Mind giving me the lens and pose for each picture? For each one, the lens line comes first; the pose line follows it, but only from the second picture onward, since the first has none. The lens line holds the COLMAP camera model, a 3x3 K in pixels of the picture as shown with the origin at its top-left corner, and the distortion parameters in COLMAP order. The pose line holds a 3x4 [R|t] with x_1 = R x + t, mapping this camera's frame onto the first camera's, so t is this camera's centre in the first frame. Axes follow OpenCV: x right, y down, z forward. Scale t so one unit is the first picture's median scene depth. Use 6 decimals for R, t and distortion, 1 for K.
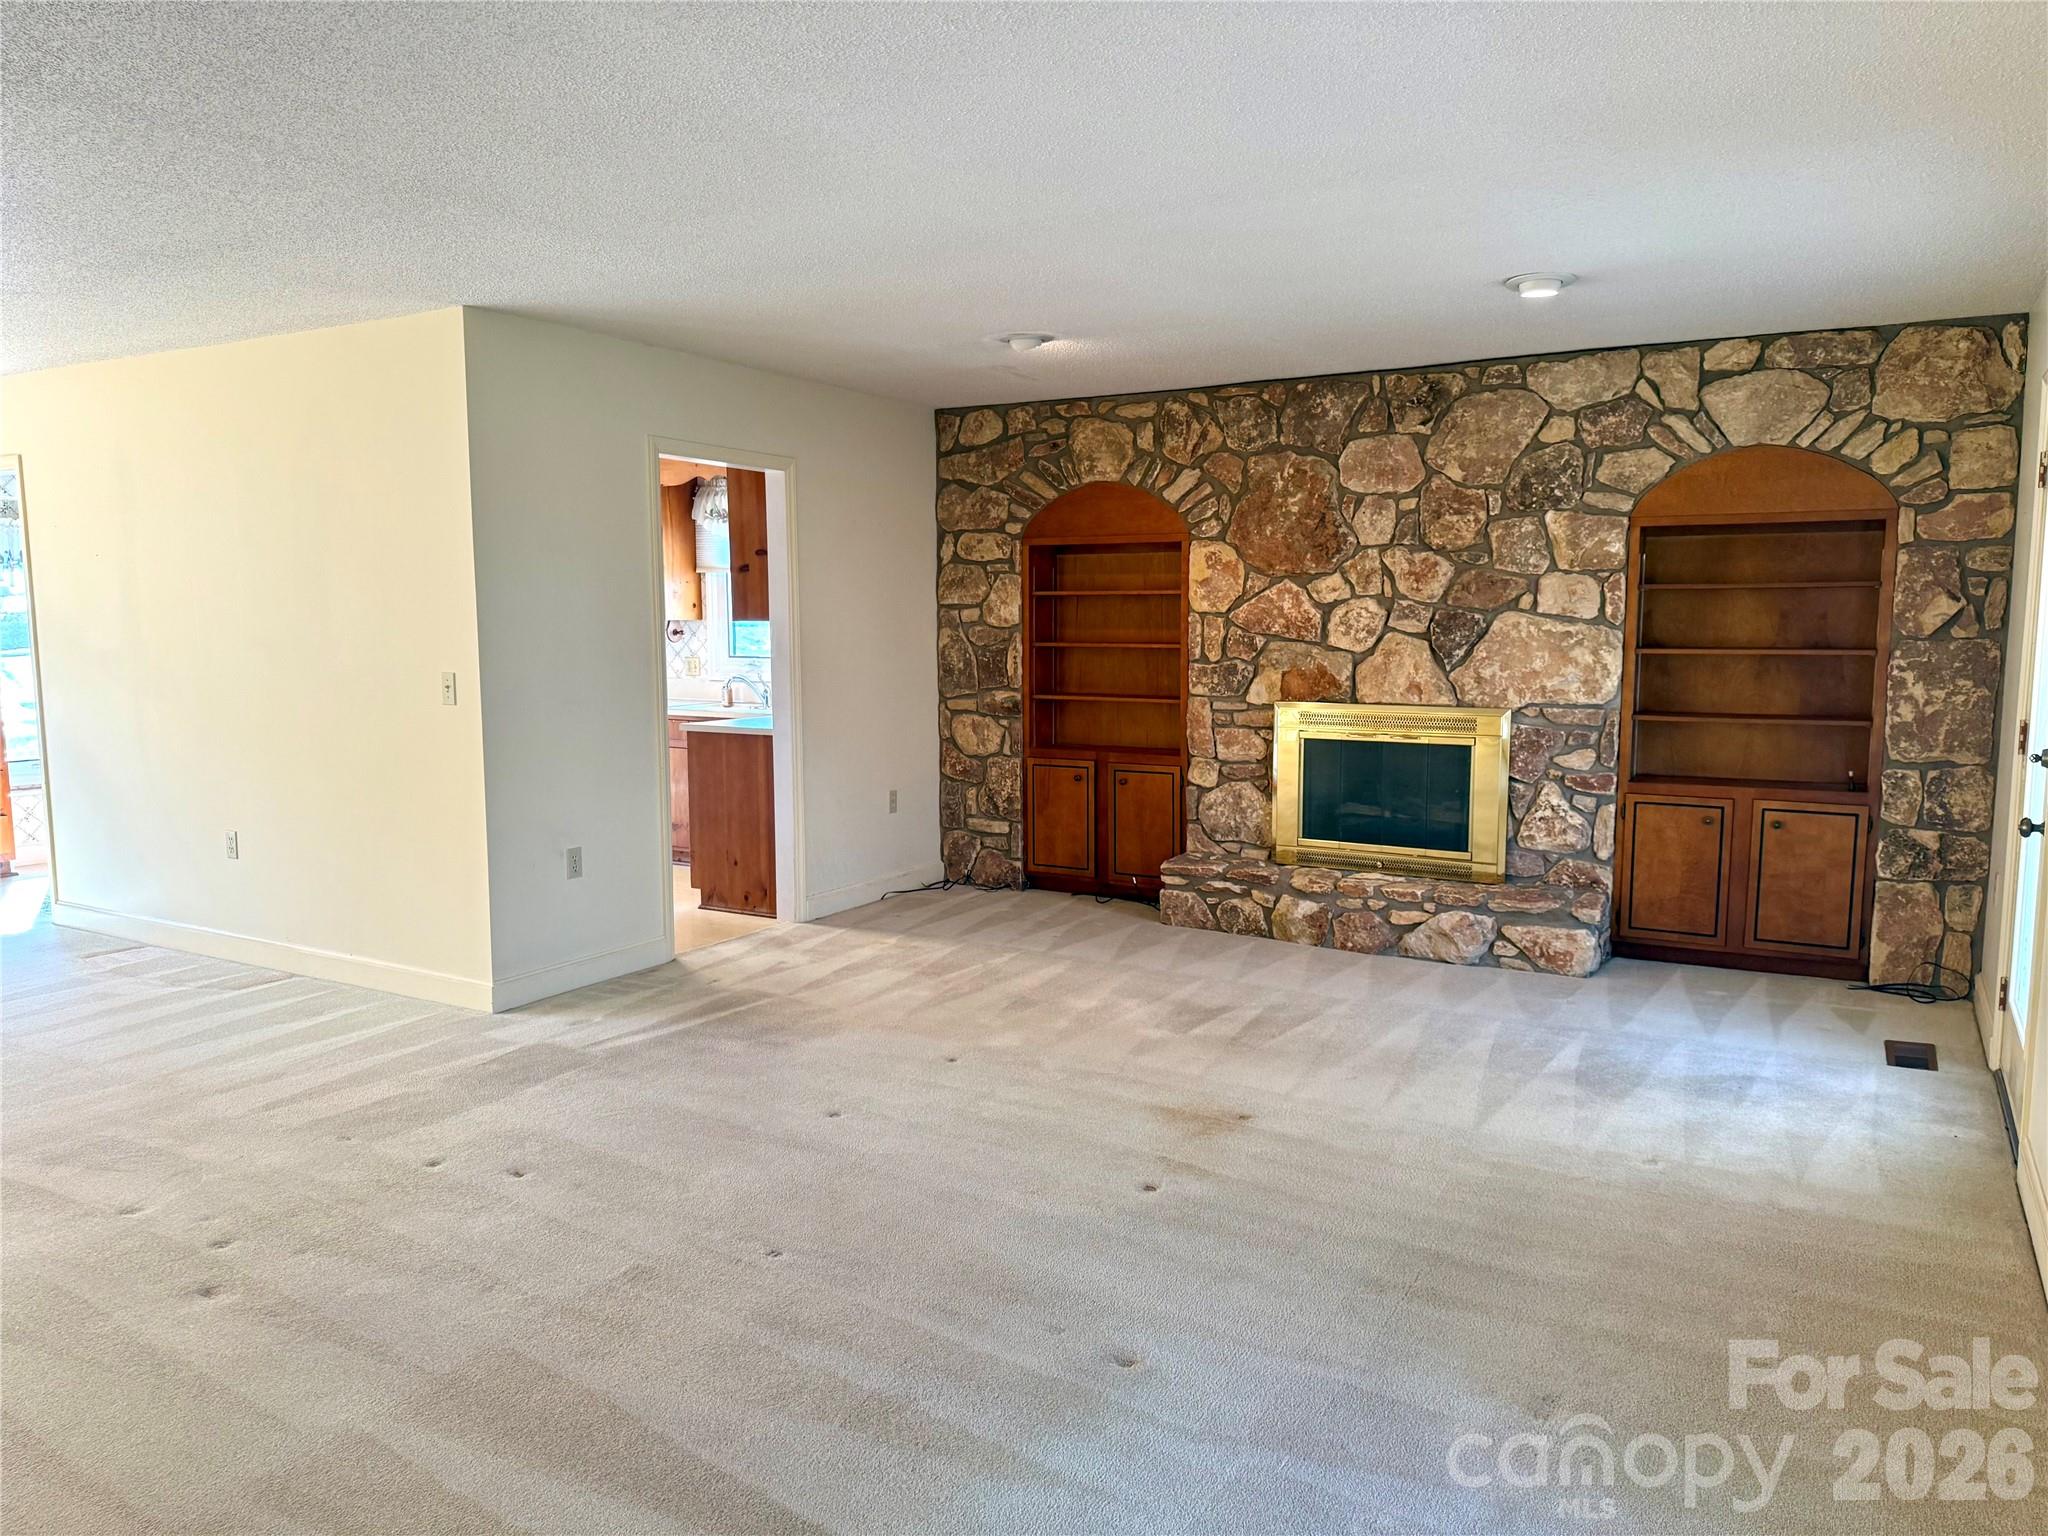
lens RADIAL K [[1400.9, 0, 1020.4], [0, 1400.9, 782.8], [0, 0, 1]] dist [0.098860, -0.164420]
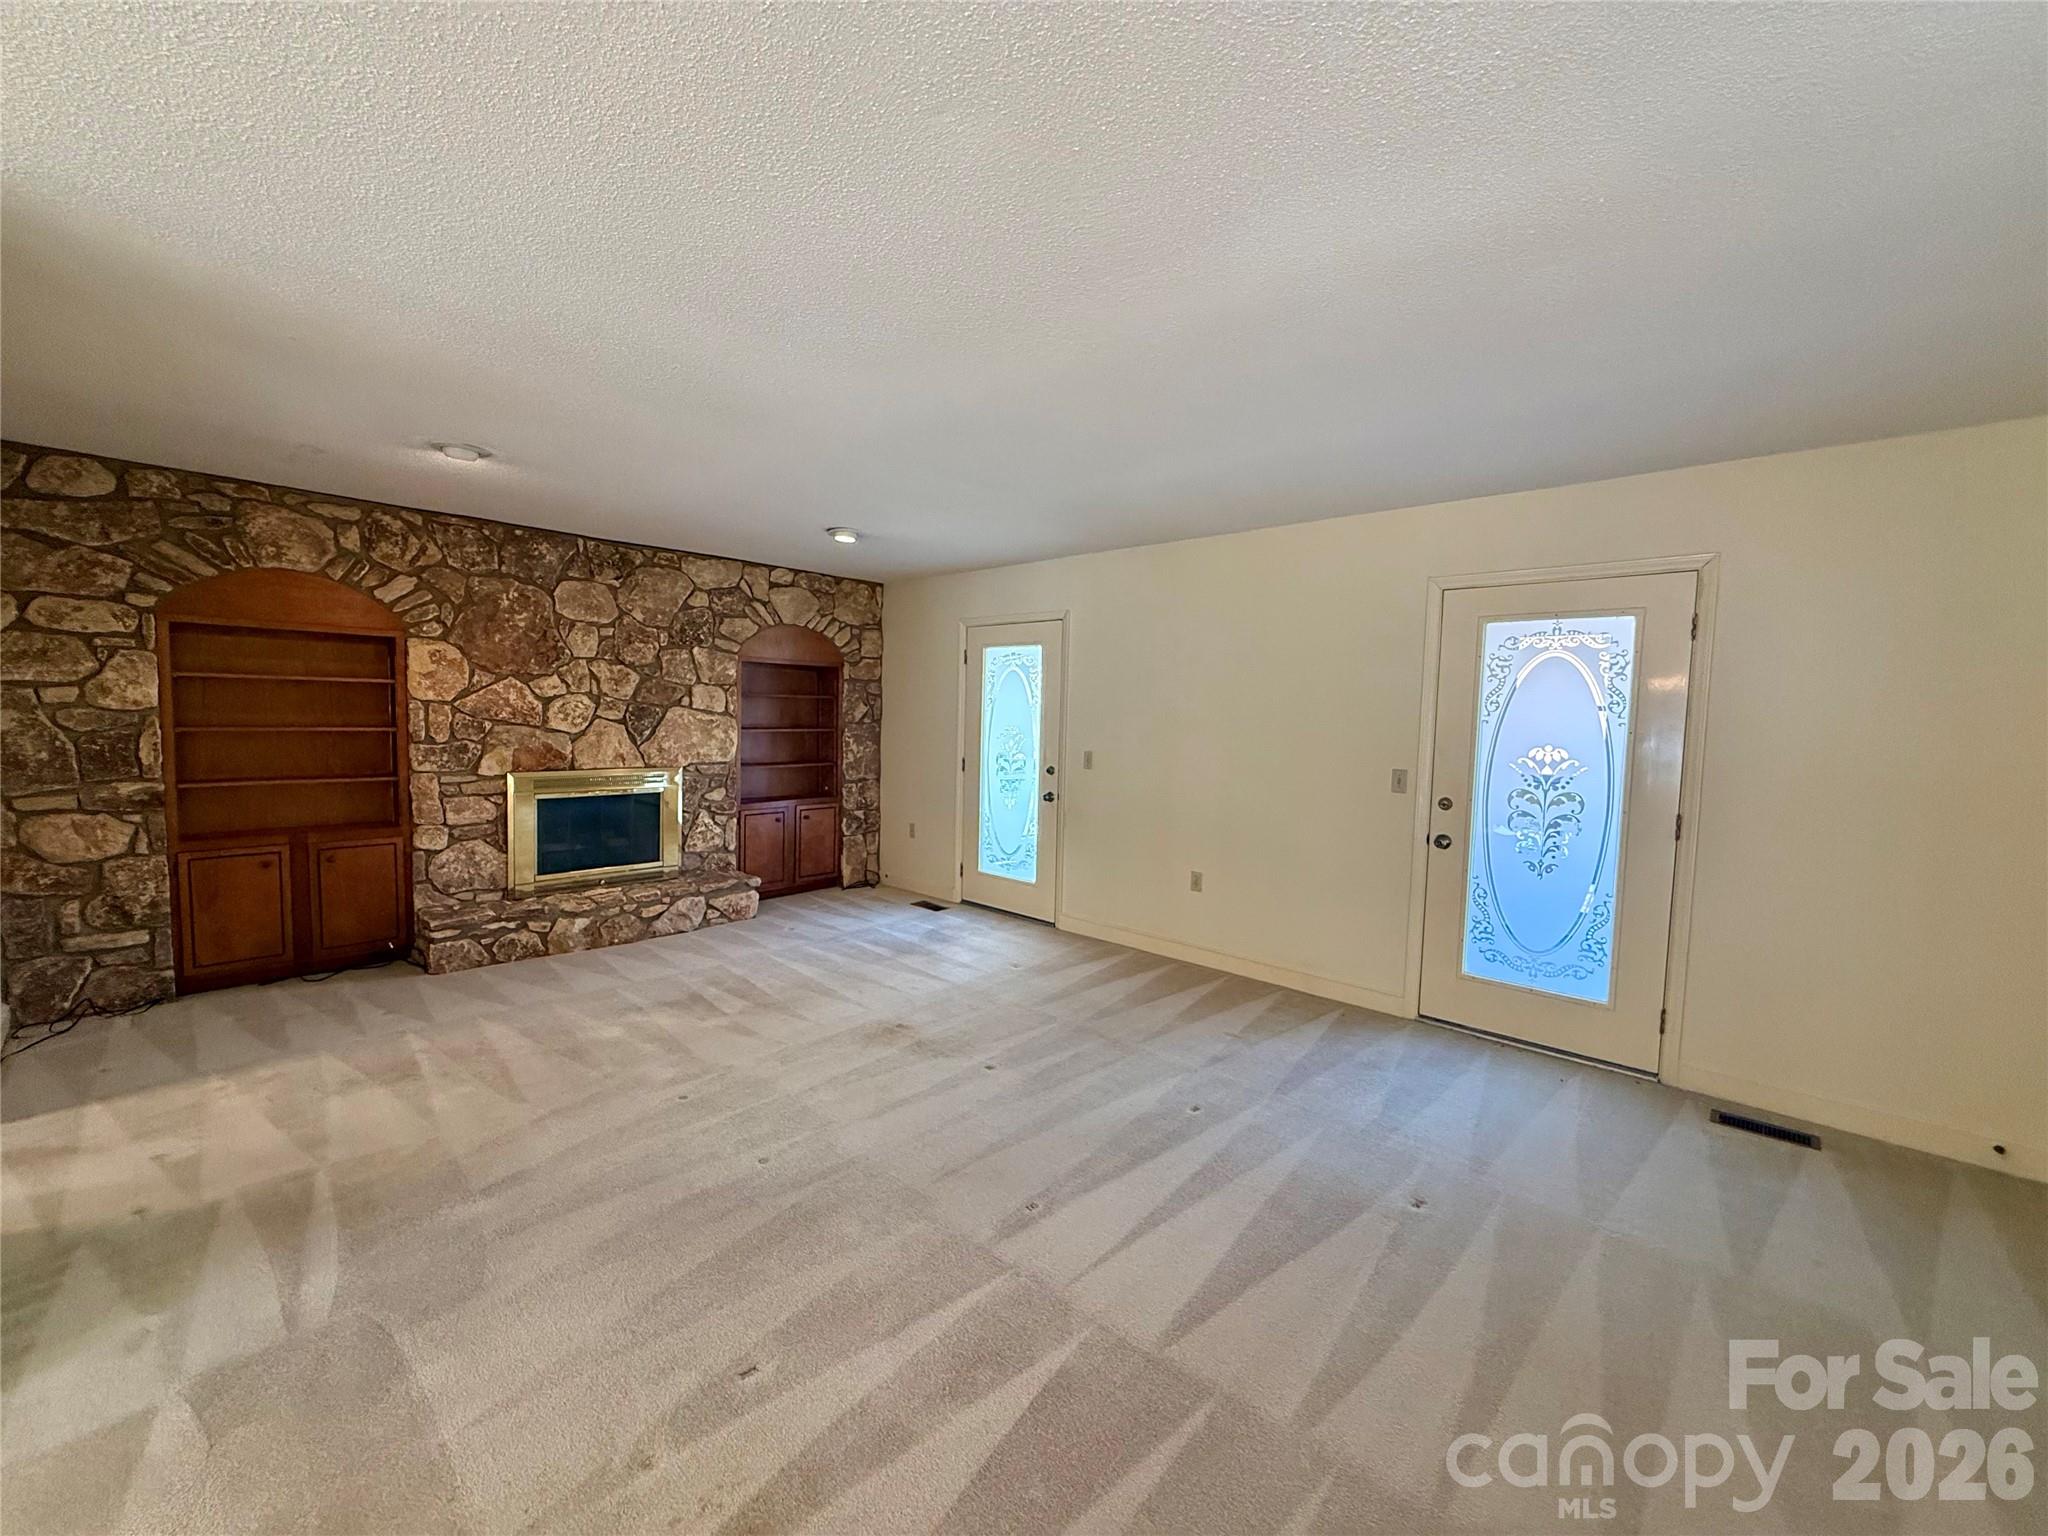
lens RADIAL K [[810.1, 0, 1025.5], [0, 810.1, 763.5], [0, 0, 1]] dist [-0.001027, -0.000215]
pose [[0.219758, -0.056734, 0.973903, -0.459394], [0.090004, 0.995229, 0.037667, -0.055654], [-0.971394, 0.079377, 0.223815, 0.413471]]
